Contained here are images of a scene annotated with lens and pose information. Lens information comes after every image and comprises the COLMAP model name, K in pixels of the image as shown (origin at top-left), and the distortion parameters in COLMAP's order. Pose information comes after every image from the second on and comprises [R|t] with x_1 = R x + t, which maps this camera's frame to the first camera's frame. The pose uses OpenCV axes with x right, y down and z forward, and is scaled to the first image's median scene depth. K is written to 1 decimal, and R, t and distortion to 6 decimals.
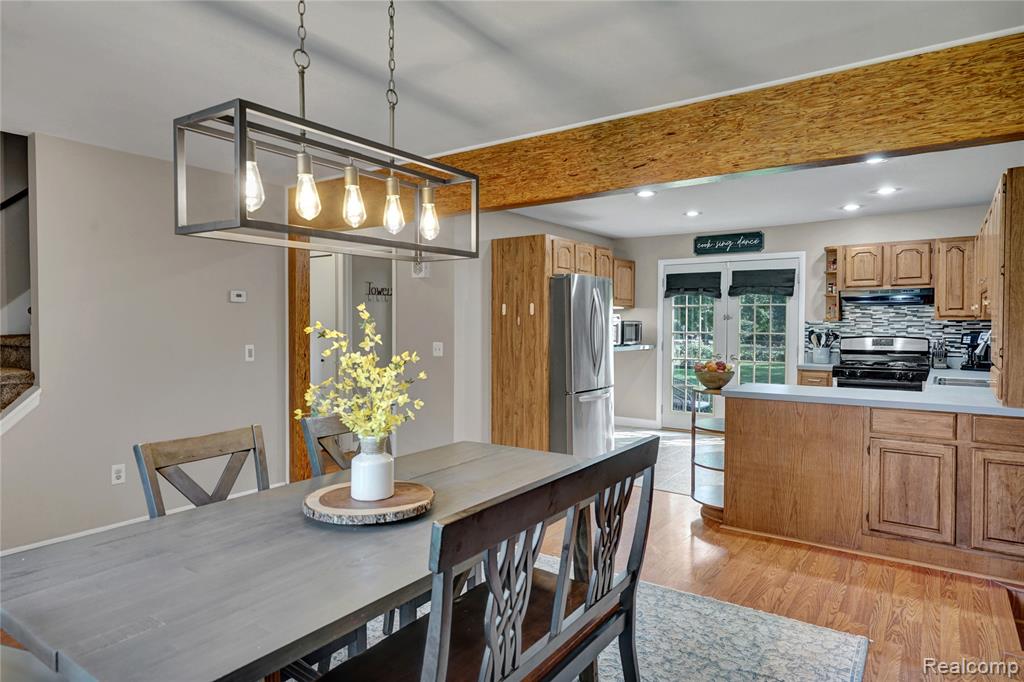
lens RADIAL K [[617.1, 0, 510.6], [0, 617.1, 340.5], [0, 0, 1]] dist [0.013909, 0.003216]
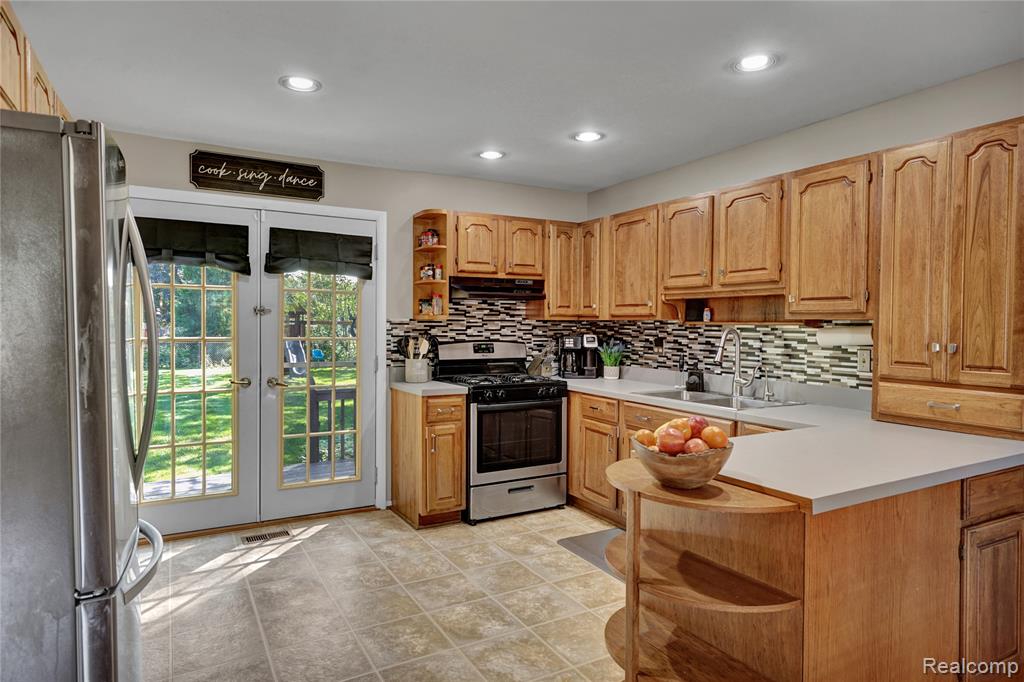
lens RADIAL K [[617.1, 0, 516.6], [0, 617.1, 342.2], [0, 0, 1]] dist [0.013909, 0.003216]
pose [[0.426315, -0.023936, 0.904258, -0.056586], [0.016901, 0.999686, 0.018494, -0.016269], [-0.904417, 0.007399, 0.426586, 0.590338]]
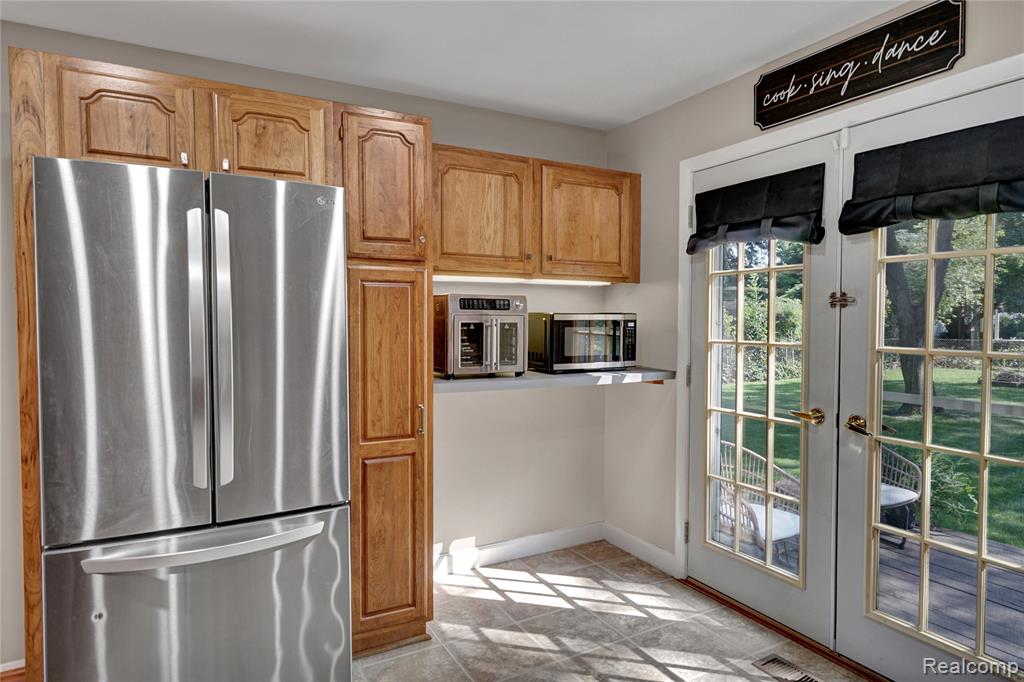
lens RADIAL K [[617.1, 0, 509.0], [0, 617.1, 342.3], [0, 0, 1]] dist [0.013909, 0.003216]
pose [[0.896246, 0.017226, -0.443223, 0.359357], [-0.014001, 0.999846, 0.010547, -0.016697], [0.443337, -0.003247, 0.896349, 0.663634]]
